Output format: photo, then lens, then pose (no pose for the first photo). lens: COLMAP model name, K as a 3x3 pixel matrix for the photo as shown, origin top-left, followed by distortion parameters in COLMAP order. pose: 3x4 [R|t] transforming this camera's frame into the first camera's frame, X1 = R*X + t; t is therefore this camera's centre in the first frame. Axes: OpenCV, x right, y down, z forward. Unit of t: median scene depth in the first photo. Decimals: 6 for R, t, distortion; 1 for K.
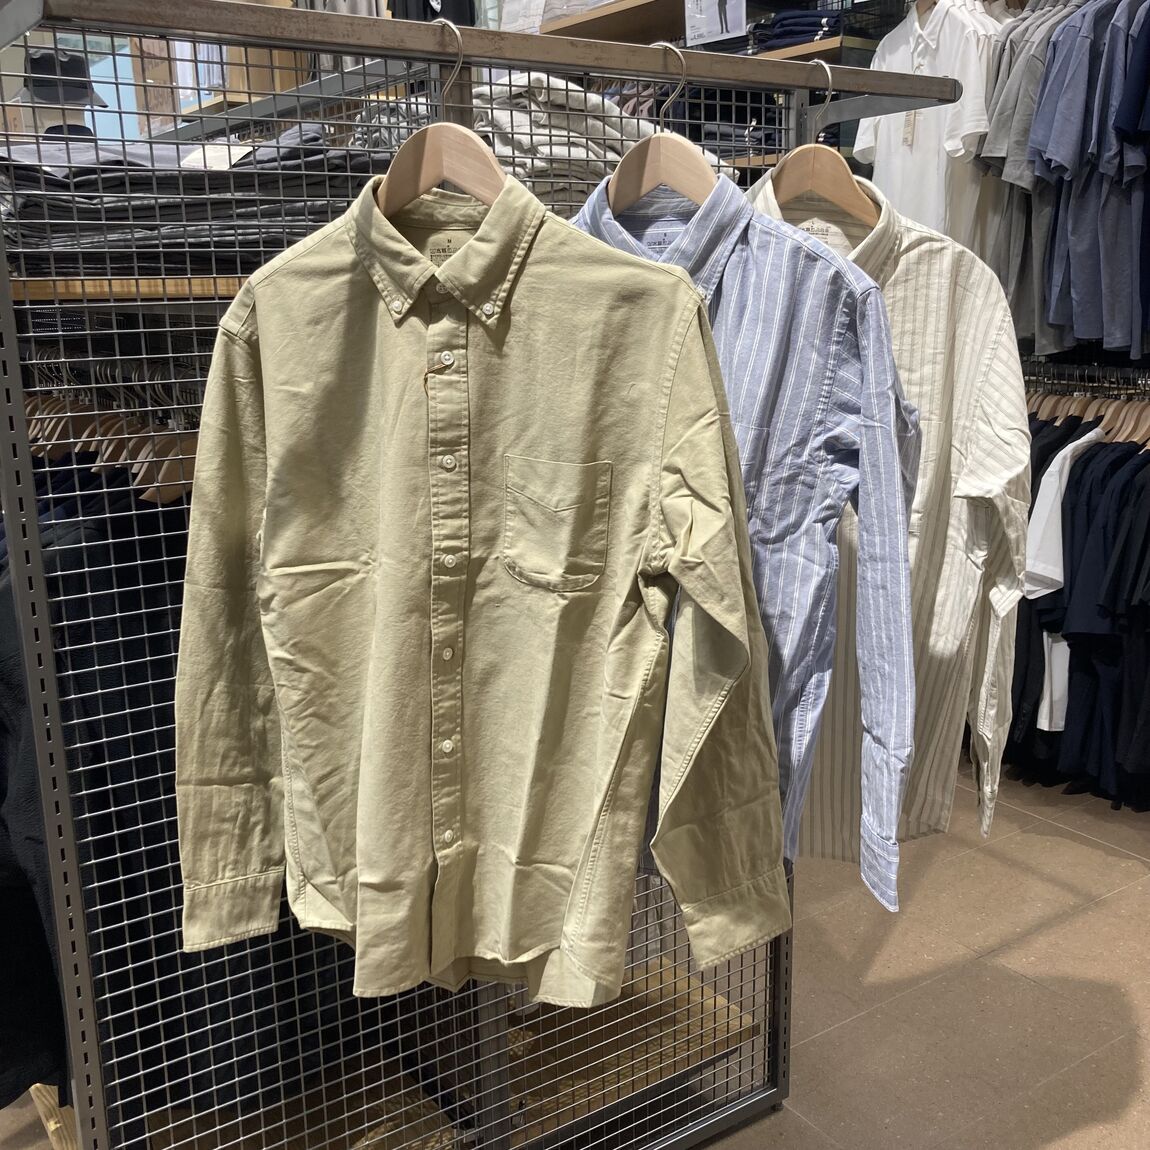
lens RADIAL K [[1280.8, 0, 591.6], [0, 1280.8, 559.8], [0, 0, 1]] dist [0.016414, 0.000000]
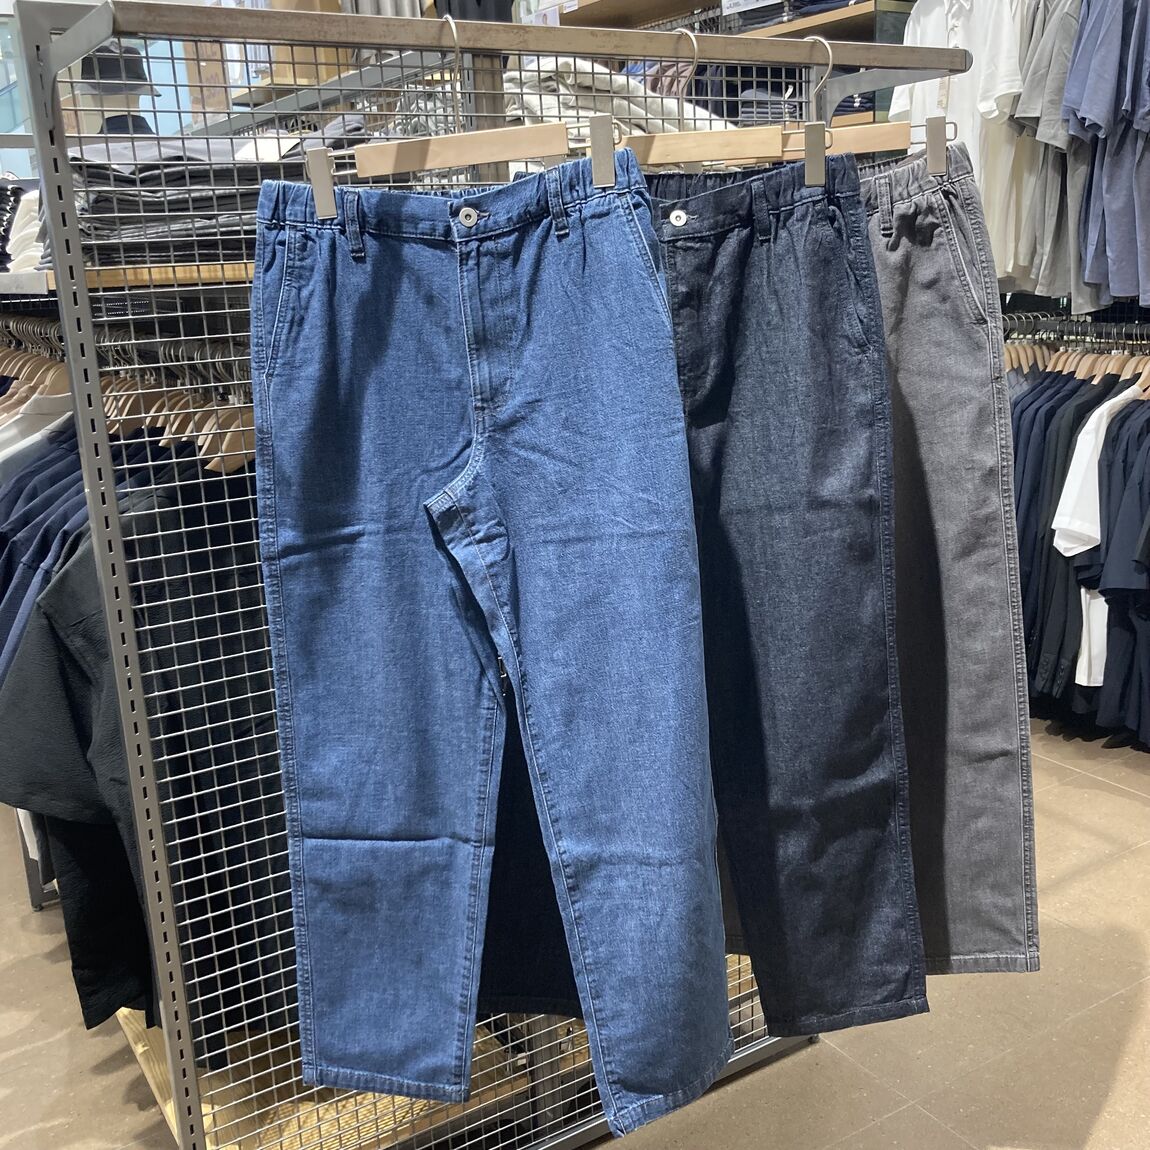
lens RADIAL K [[1280.8, 0, 578.5], [0, 1280.8, 570.4], [0, 0, 1]] dist [0.016414, 0.000000]
pose [[0.998525, -0.015596, -0.052000, 0.017394], [0.017110, 0.999439, 0.028780, 0.011949], [0.051522, -0.029628, 0.998232, -0.065598]]
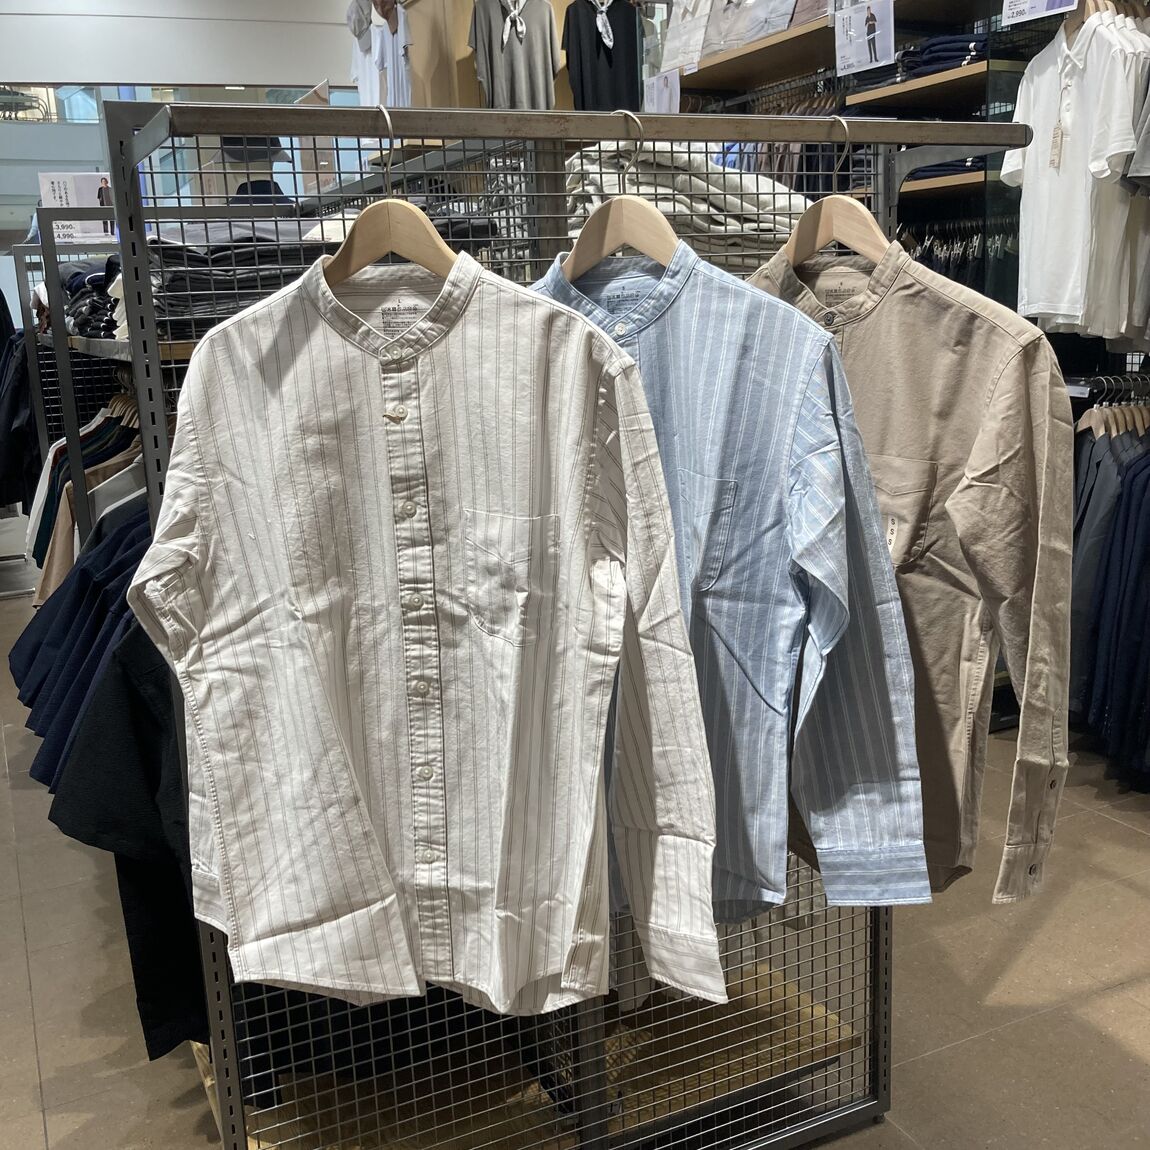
lens RADIAL K [[1280.8, 0, 572.3], [0, 1280.8, 567.8], [0, 0, 1]] dist [0.016414, 0.000000]
pose [[0.986696, 0.006321, -0.162455, 0.091345], [-0.007901, 0.999928, -0.009083, -0.003877], [0.162386, 0.010245, 0.986674, -0.076581]]
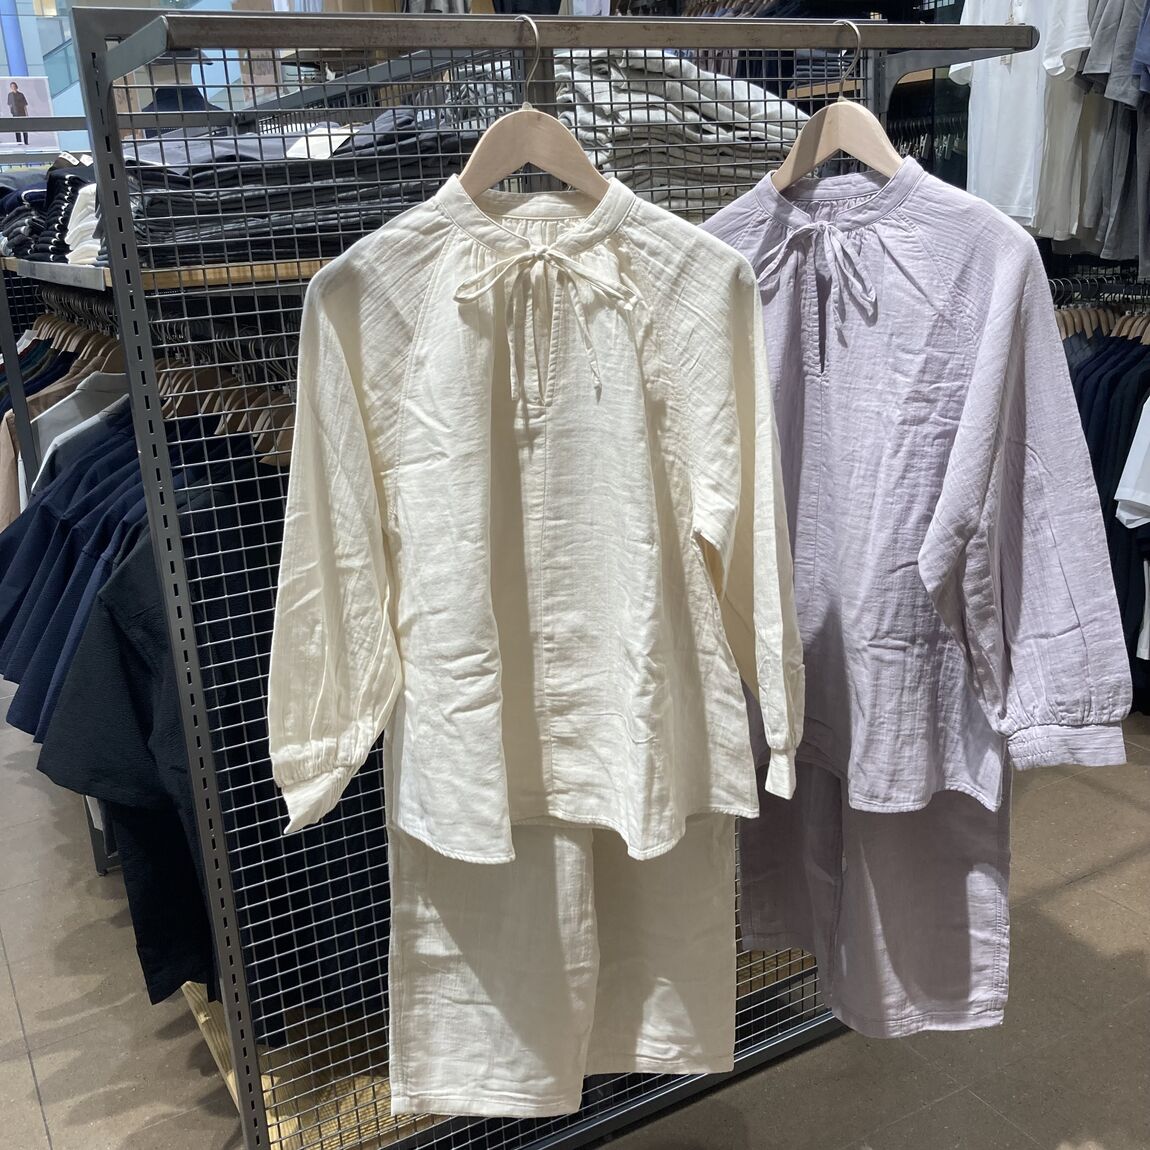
lens RADIAL K [[1280.8, 0, 560.0], [0, 1280.8, 566.0], [0, 0, 1]] dist [0.016414, 0.000000]
pose [[0.994391, -0.012122, -0.105071, 0.016336], [0.018813, 0.997841, 0.062929, -0.022371], [0.104081, -0.064553, 0.992472, -0.062982]]
